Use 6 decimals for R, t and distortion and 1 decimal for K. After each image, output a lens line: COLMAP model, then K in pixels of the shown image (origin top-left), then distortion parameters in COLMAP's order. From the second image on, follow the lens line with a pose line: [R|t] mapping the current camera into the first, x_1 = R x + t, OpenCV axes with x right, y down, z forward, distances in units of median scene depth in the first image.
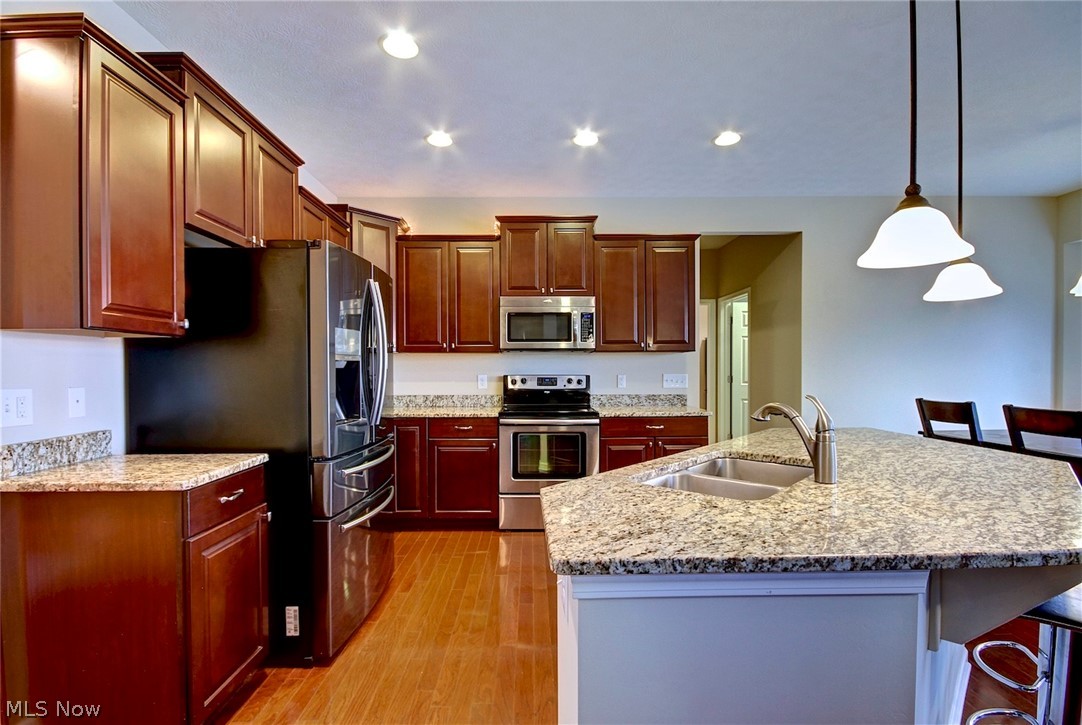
lens RADIAL K [[507.3, 0, 540.6], [0, 507.3, 366.8], [0, 0, 1]] dist [-0.009104, -0.001256]
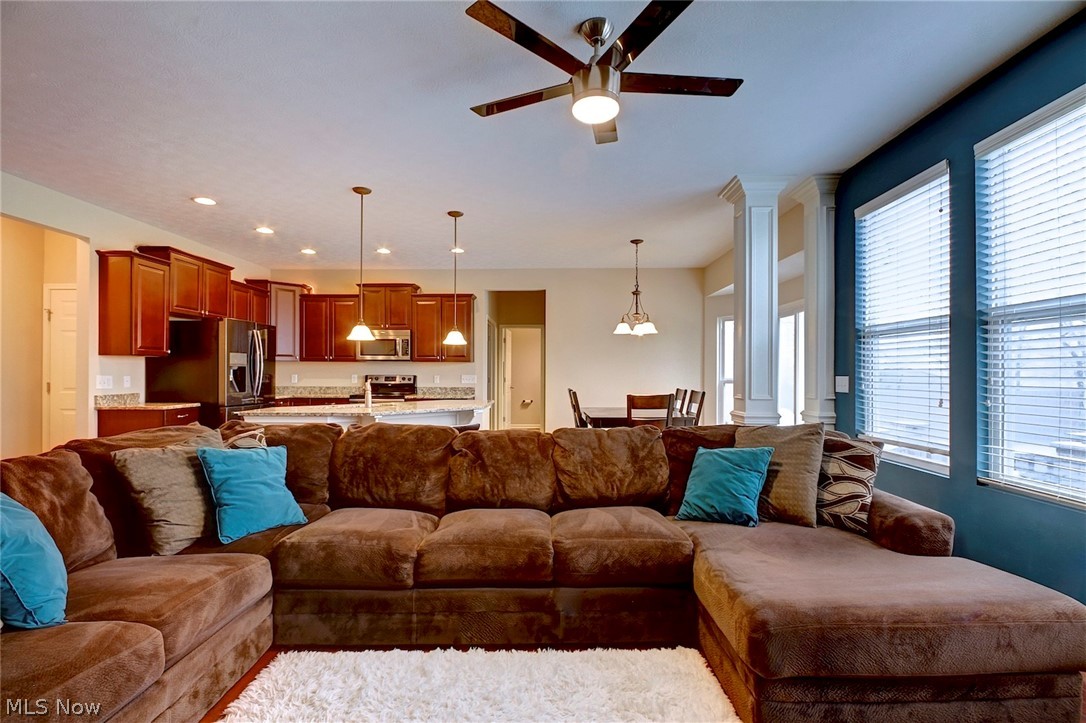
lens RADIAL K [[509.2, 0, 544.2], [0, 509.2, 362.0], [0, 0, 1]] dist [-0.009104, -0.001256]
pose [[0.999643, 0.004279, -0.026383, 0.617175], [-0.004818, 0.999781, -0.020372, 0.005115], [0.026290, 0.020492, 0.999444, -0.738278]]
